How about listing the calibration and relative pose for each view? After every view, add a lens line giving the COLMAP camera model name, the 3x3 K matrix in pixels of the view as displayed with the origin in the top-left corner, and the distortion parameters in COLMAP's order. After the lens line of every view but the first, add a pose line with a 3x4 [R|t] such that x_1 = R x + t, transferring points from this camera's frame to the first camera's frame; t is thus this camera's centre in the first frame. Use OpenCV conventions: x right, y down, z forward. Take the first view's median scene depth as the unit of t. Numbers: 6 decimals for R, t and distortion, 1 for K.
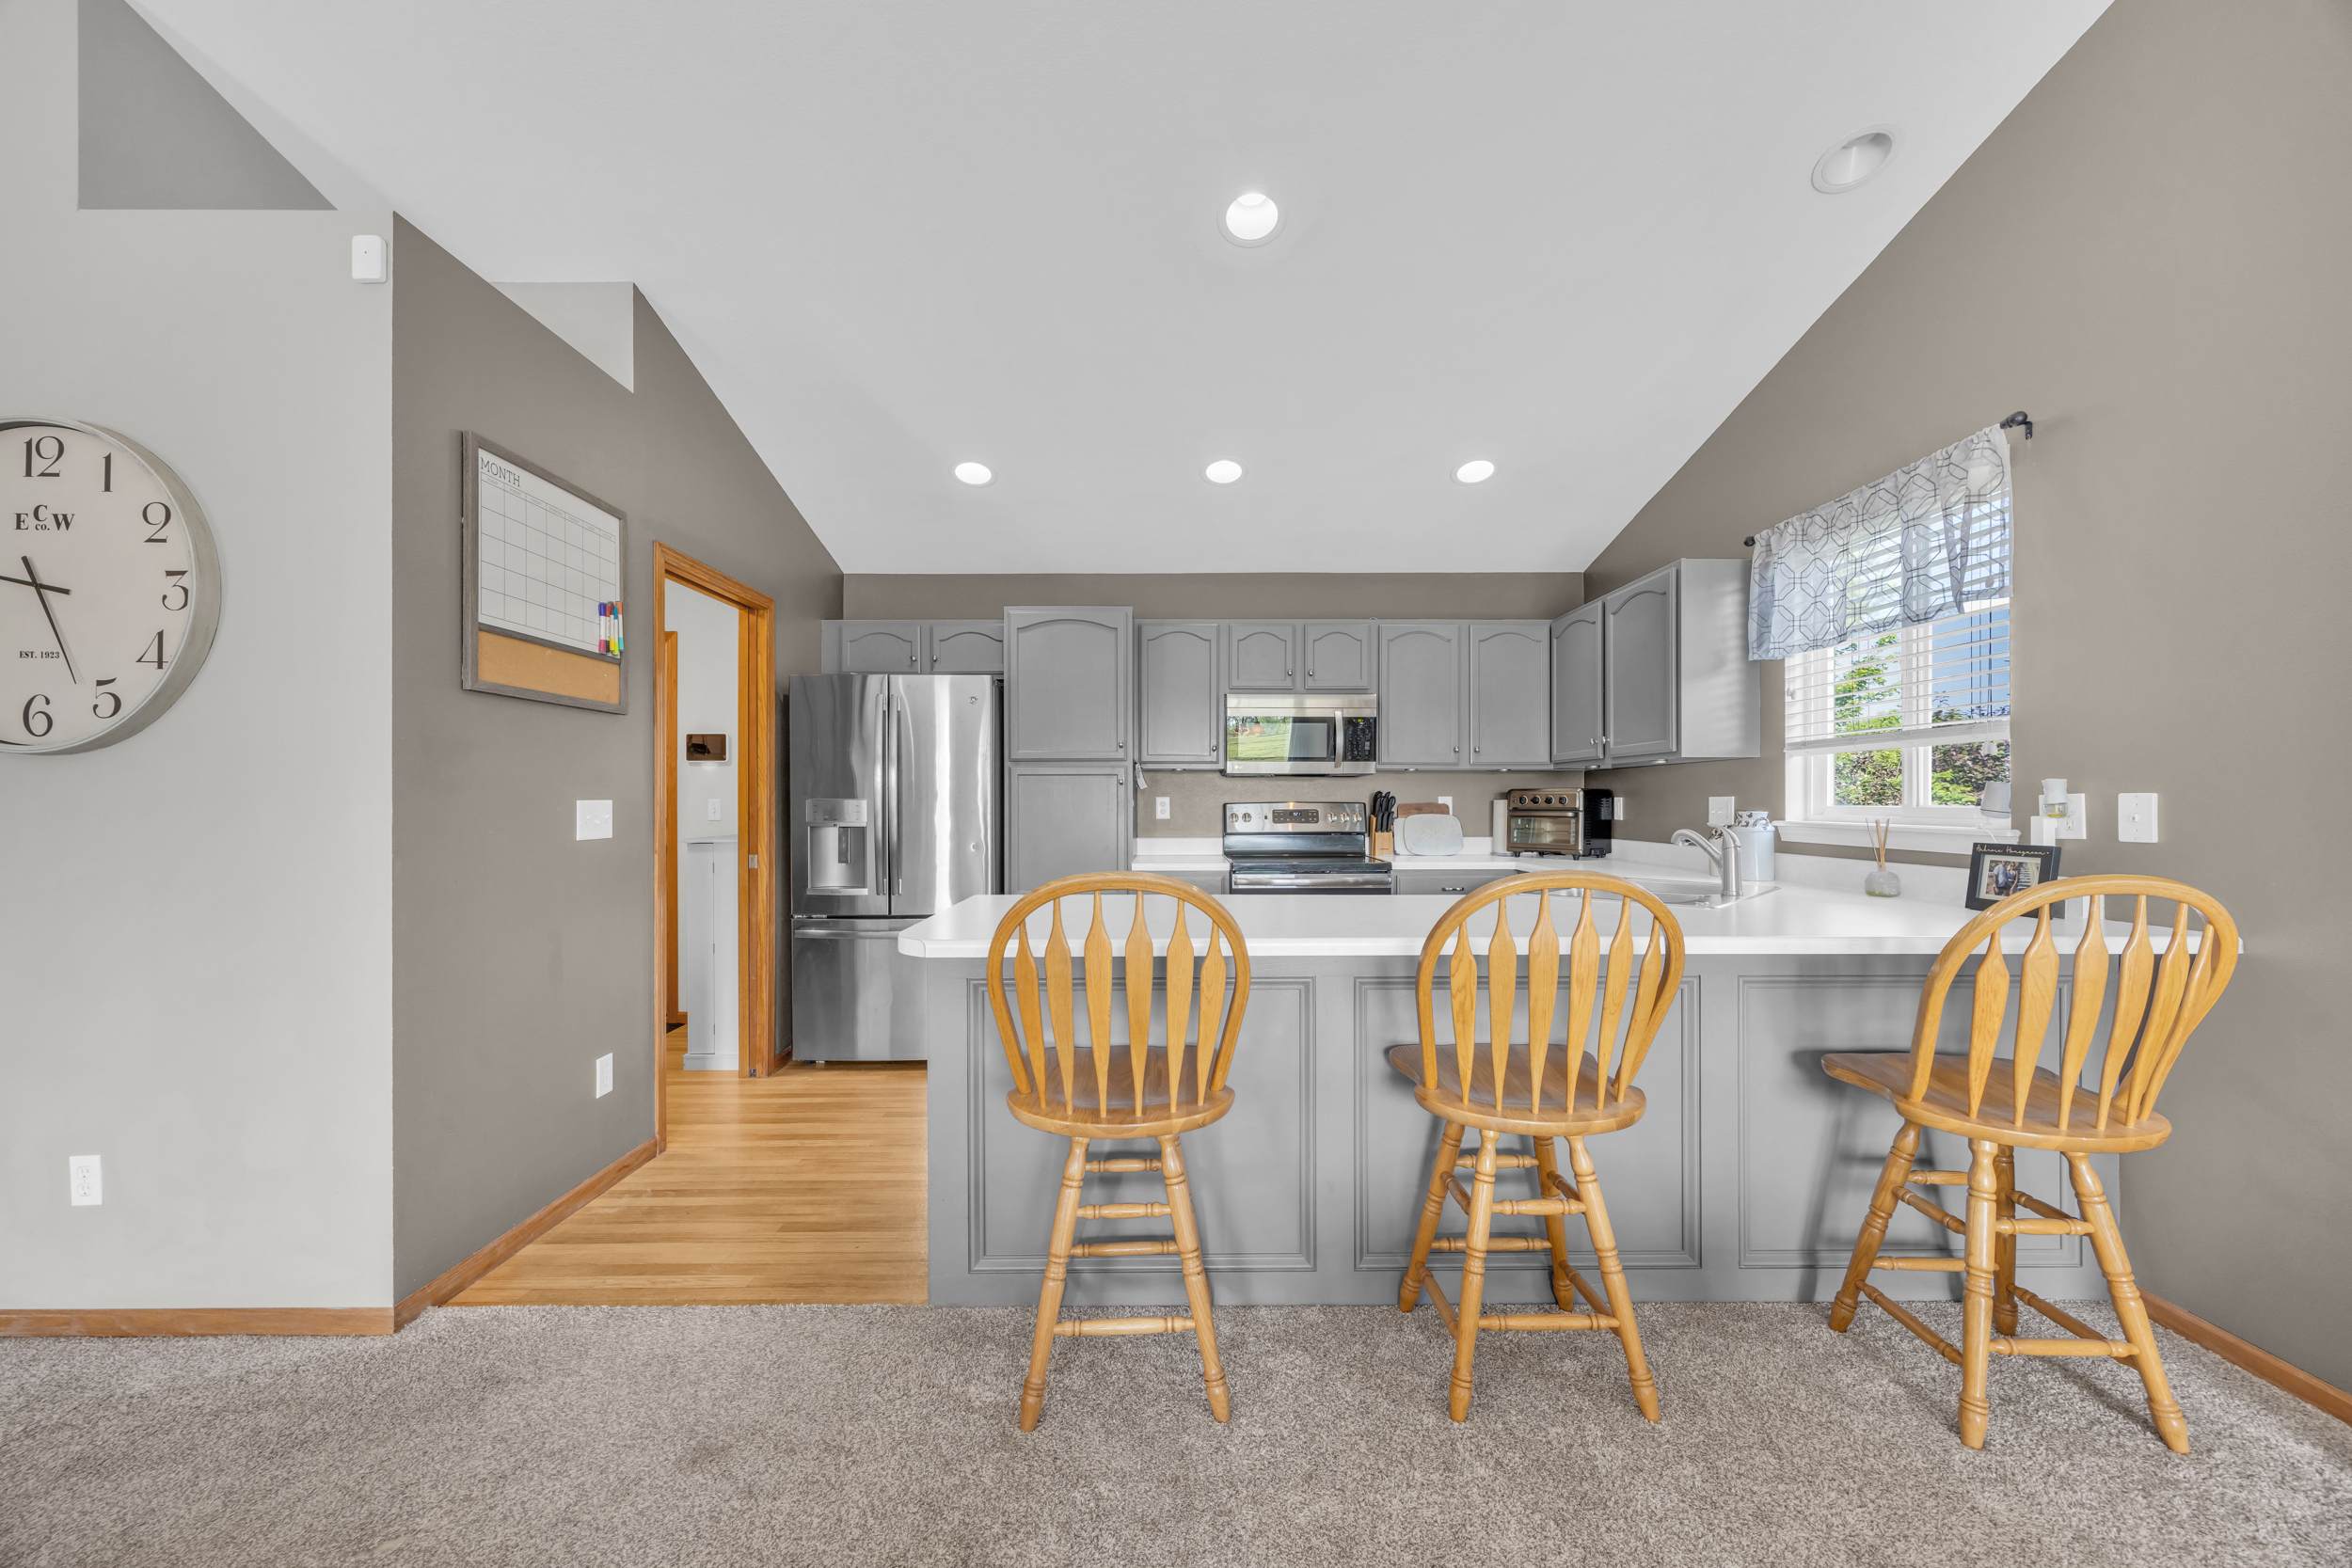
lens RADIAL K [[899.8, 0, 1170.6], [0, 899.8, 802.3], [0, 0, 1]] dist [-0.001638, -0.000081]
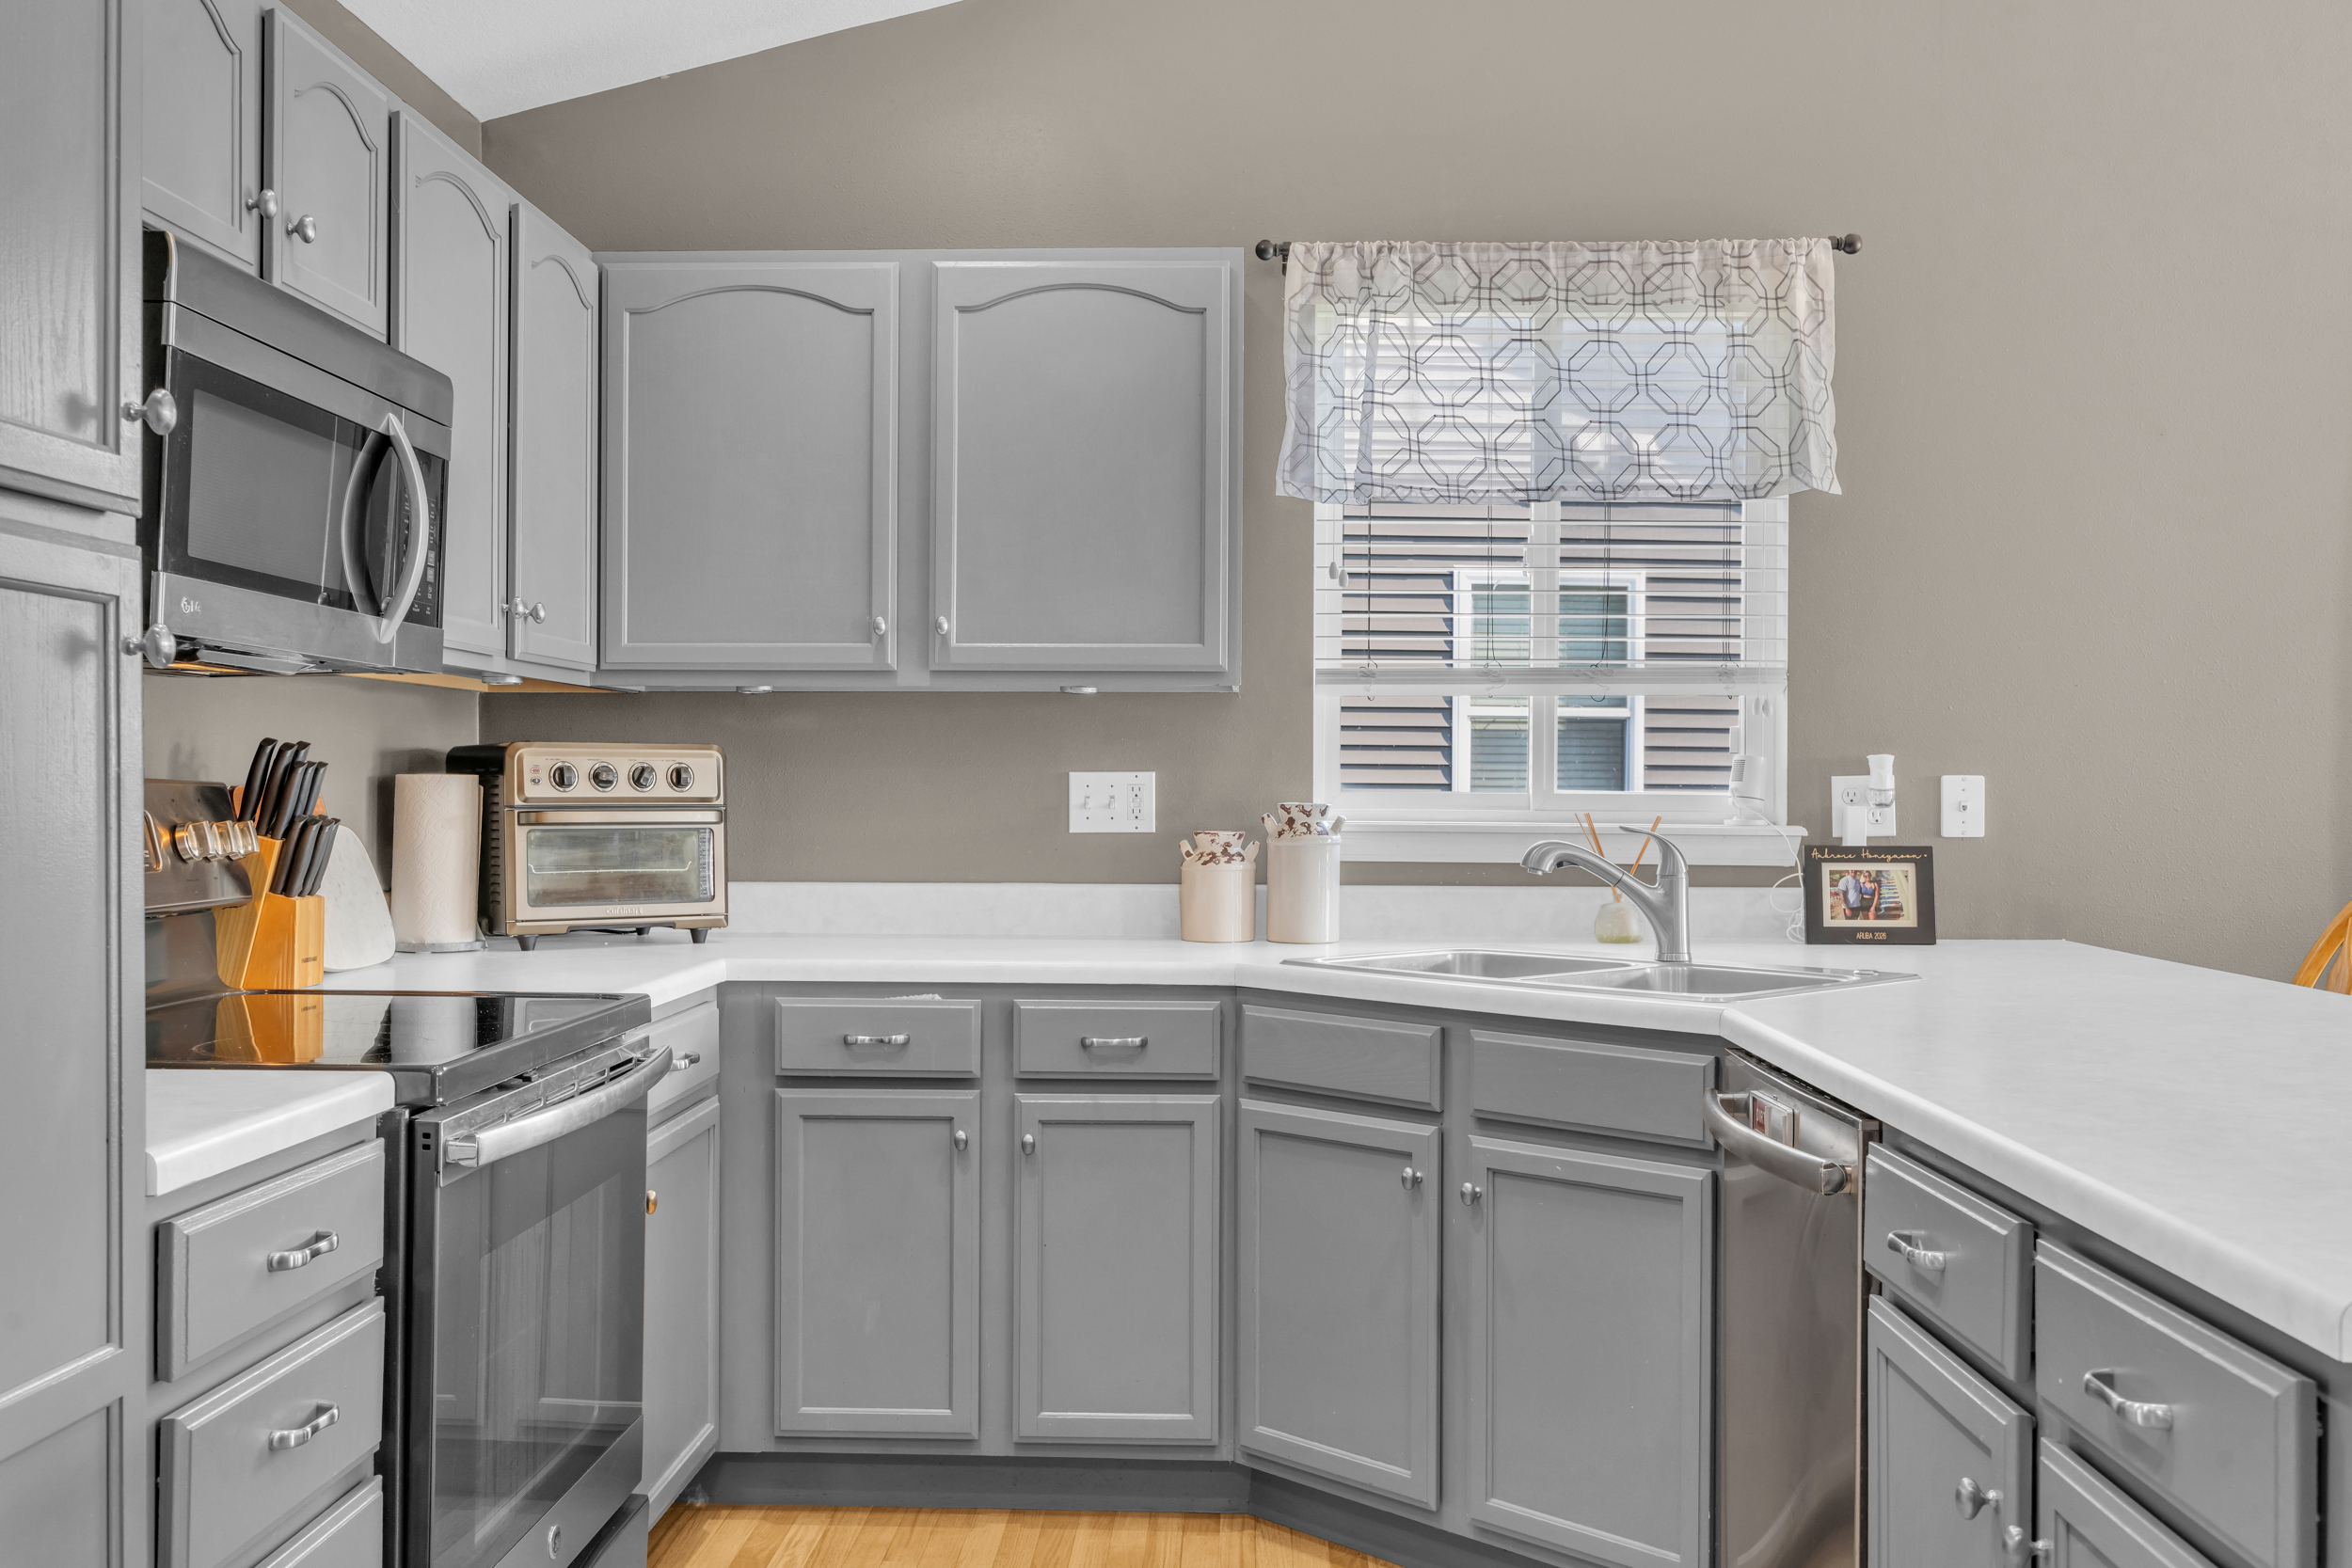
lens RADIAL K [[2197.7, 0, 1165.4], [0, 2197.7, 788.4], [0, 0, 1]] dist [-0.004635, 0.000000]
pose [[0.055965, -0.003649, 0.998426, -0.569461], [-0.002678, 0.999989, 0.003805, -0.002636], [-0.998429, -0.002886, 0.055955, 1.012904]]
